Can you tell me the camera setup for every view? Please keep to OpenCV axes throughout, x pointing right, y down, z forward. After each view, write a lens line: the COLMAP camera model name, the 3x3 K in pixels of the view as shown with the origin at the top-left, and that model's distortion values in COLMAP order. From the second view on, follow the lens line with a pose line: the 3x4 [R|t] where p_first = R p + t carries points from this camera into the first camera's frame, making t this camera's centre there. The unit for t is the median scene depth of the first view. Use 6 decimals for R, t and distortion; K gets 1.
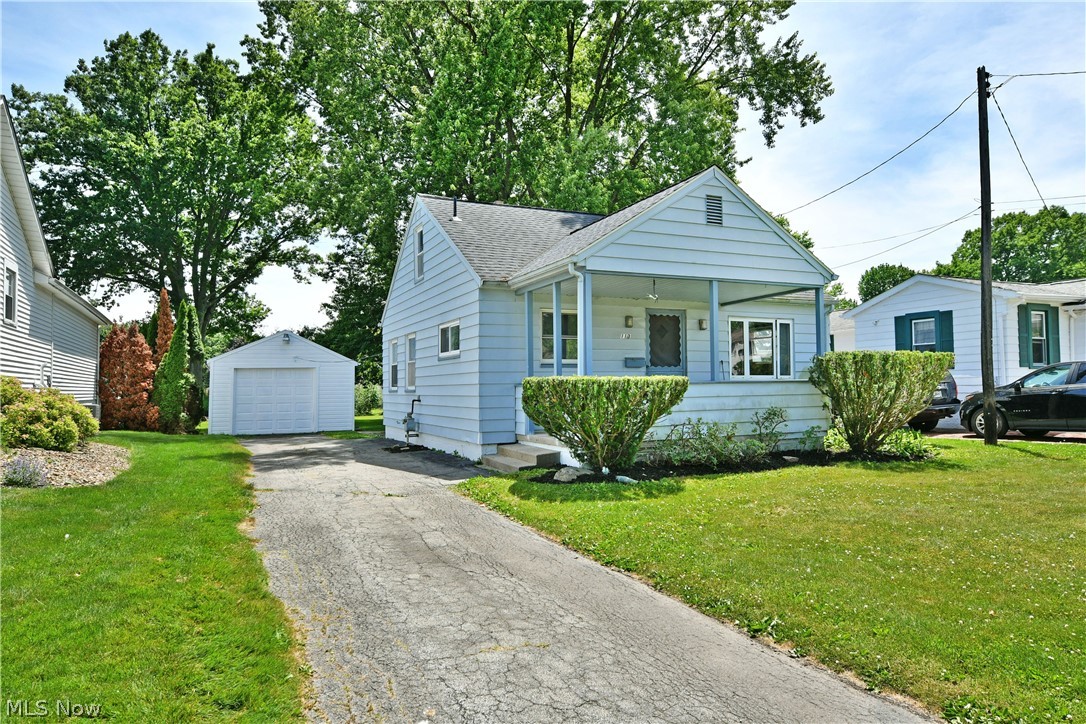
lens RADIAL K [[668.3, 0, 515.1], [0, 668.3, 366.5], [0, 0, 1]] dist [-0.007259, 0.001379]
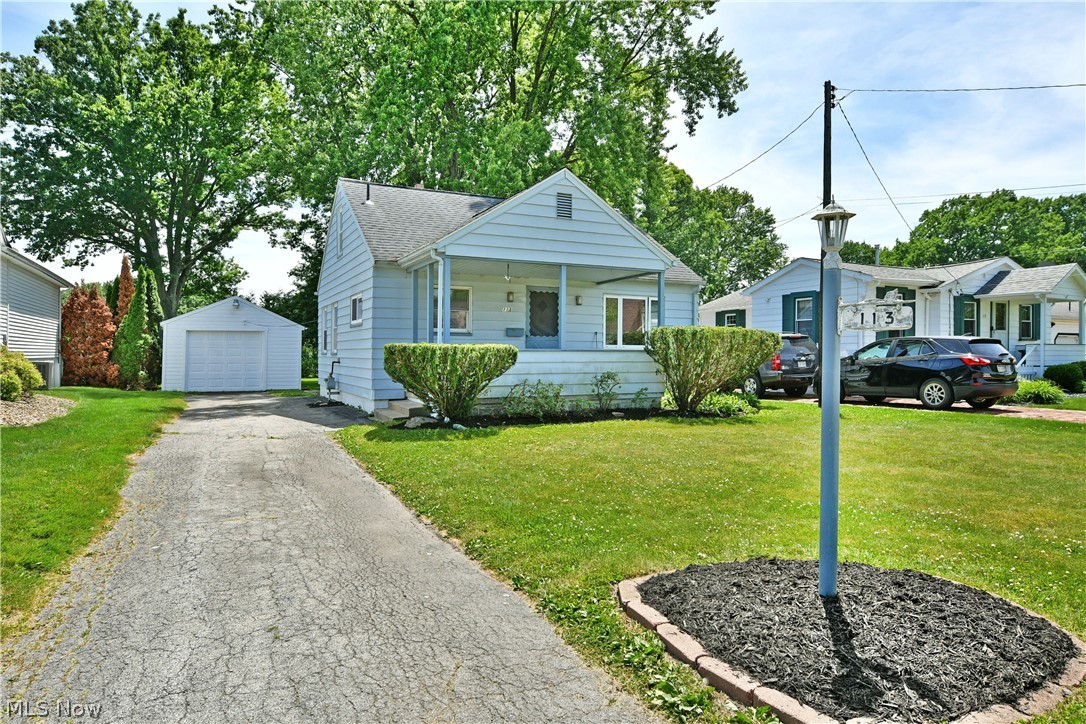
lens RADIAL K [[668.3, 0, 543.0], [0, 668.3, 362.0], [0, 0, 1]] dist [-0.004171, -0.003184]
pose [[0.999133, 0.015905, 0.038468, 0.104946], [-0.017607, 0.998862, 0.044330, -0.003928], [-0.037719, -0.044969, 0.998276, -0.096059]]
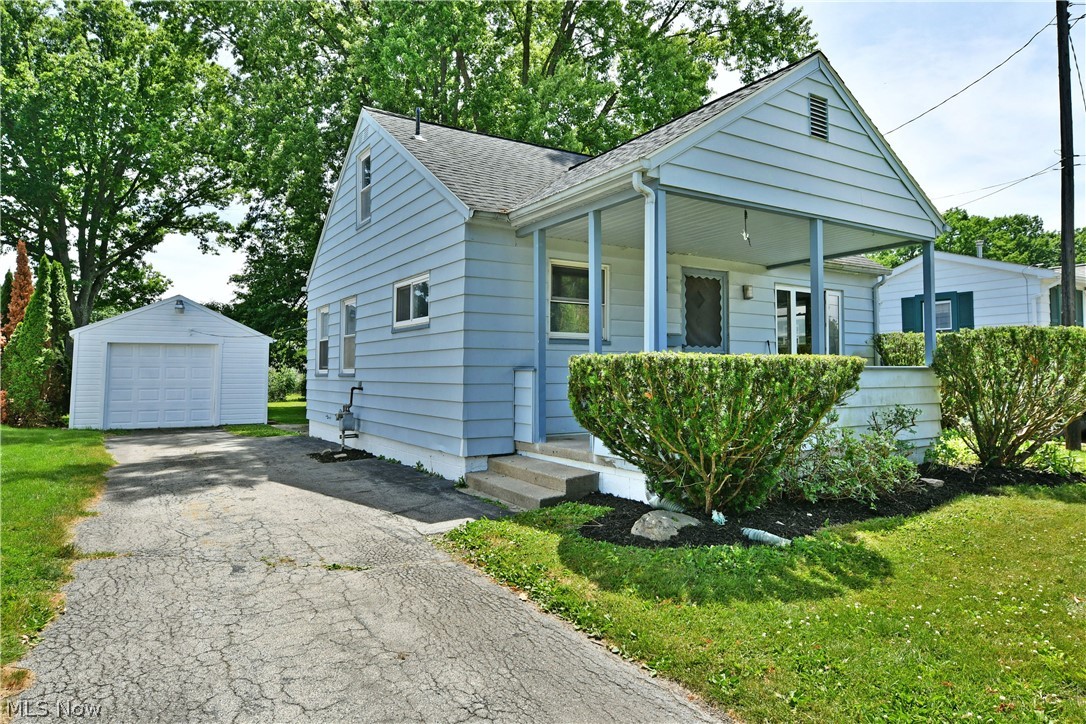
lens RADIAL K [[649.4, 0, 501.0], [0, 649.4, 347.8], [0, 0, 1]] dist [-0.003924, -0.002285]
pose [[0.993800, 0.018054, 0.109711, -0.045946], [-0.017179, 0.999813, -0.008920, 0.006815], [-0.109851, 0.006980, 0.993924, 0.183482]]
